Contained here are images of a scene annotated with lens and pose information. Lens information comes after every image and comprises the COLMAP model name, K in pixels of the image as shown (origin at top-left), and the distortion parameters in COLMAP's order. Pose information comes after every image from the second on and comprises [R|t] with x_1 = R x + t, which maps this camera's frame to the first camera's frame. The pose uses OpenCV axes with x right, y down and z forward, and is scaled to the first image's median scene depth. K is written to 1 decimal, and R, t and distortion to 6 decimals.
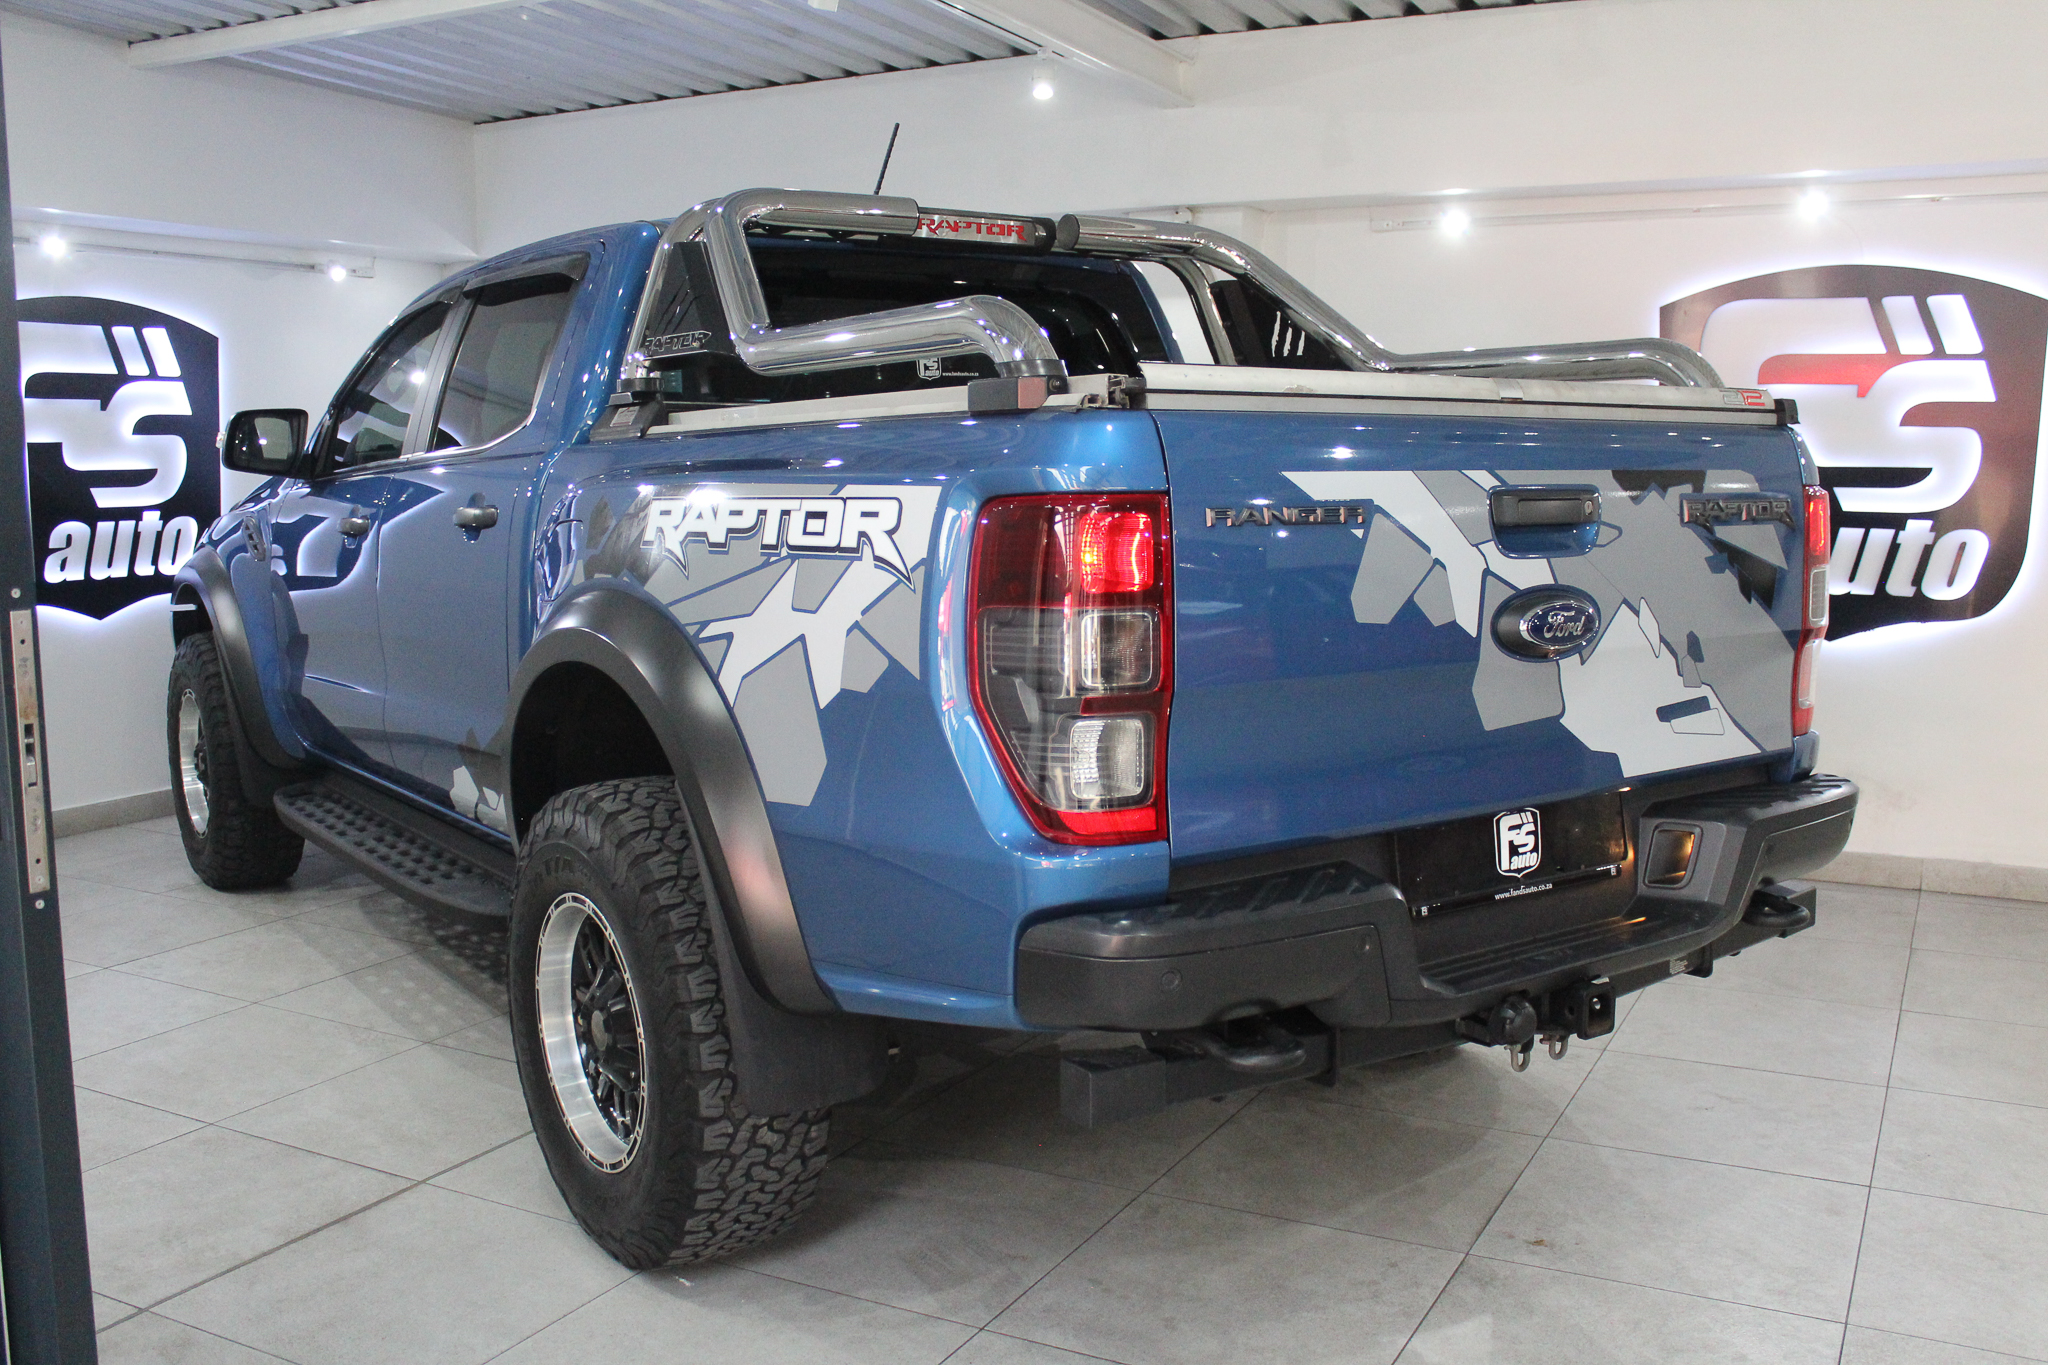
lens RADIAL K [[1887.0, 0, 1024.0], [0, 1887.0, 682.5], [0, 0, 1]] dist [-0.134877, 0.001558]
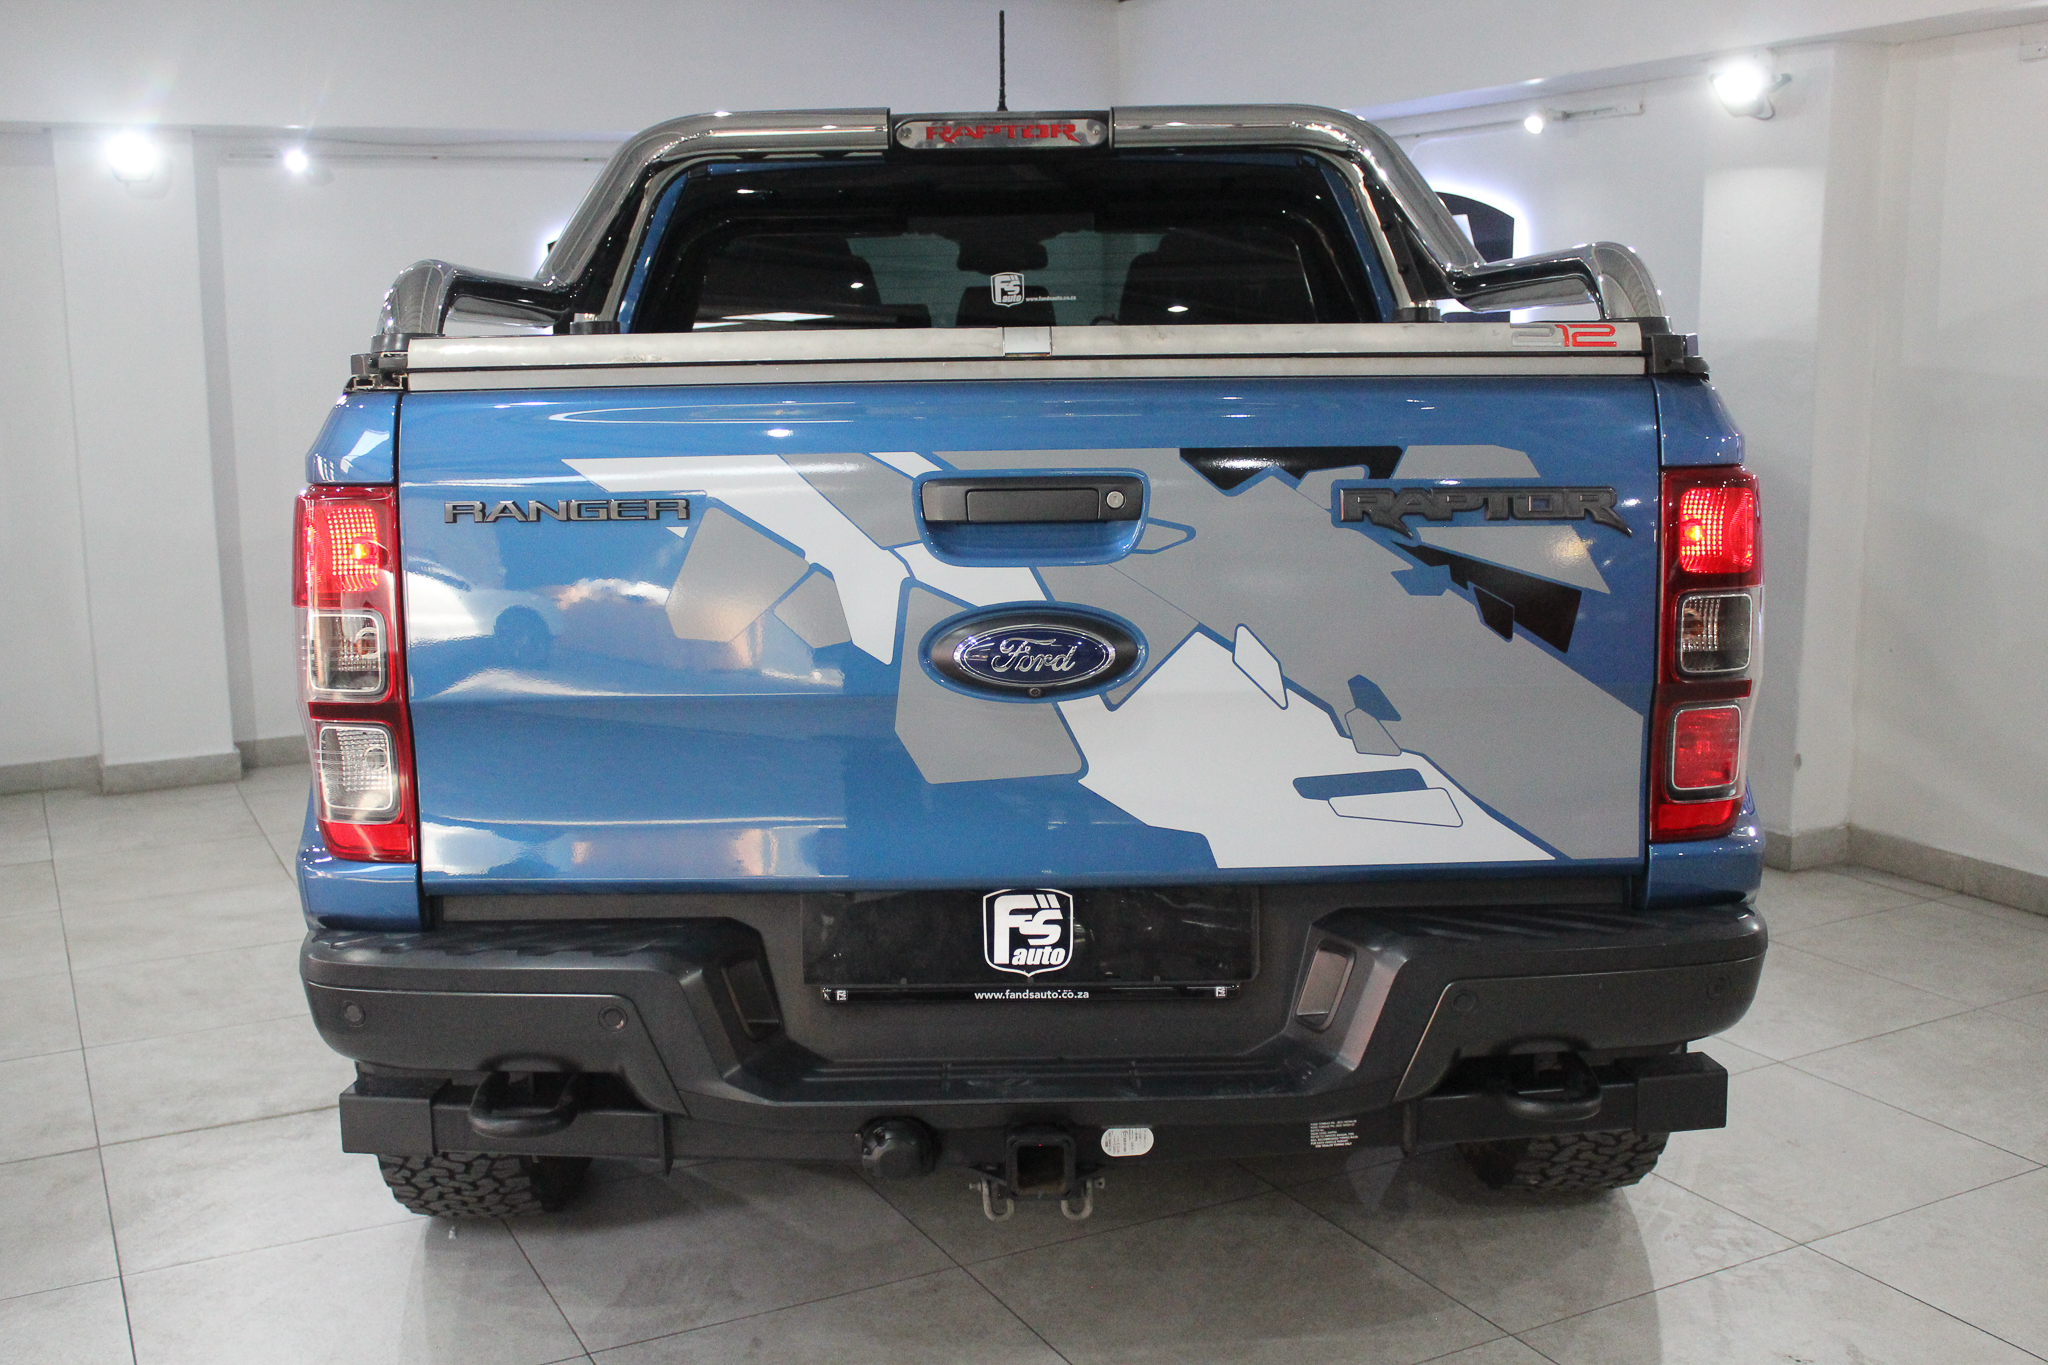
lens RADIAL K [[2079.4, 0, 1024.0], [0, 2079.4, 682.5], [0, 0, 1]] dist [-0.147102, 0.254536]
pose [[0.815147, 0.085123, -0.572966, 0.745252], [-0.057478, 0.996148, 0.066220, -0.073638], [0.576396, -0.021047, 0.816900, 0.299787]]
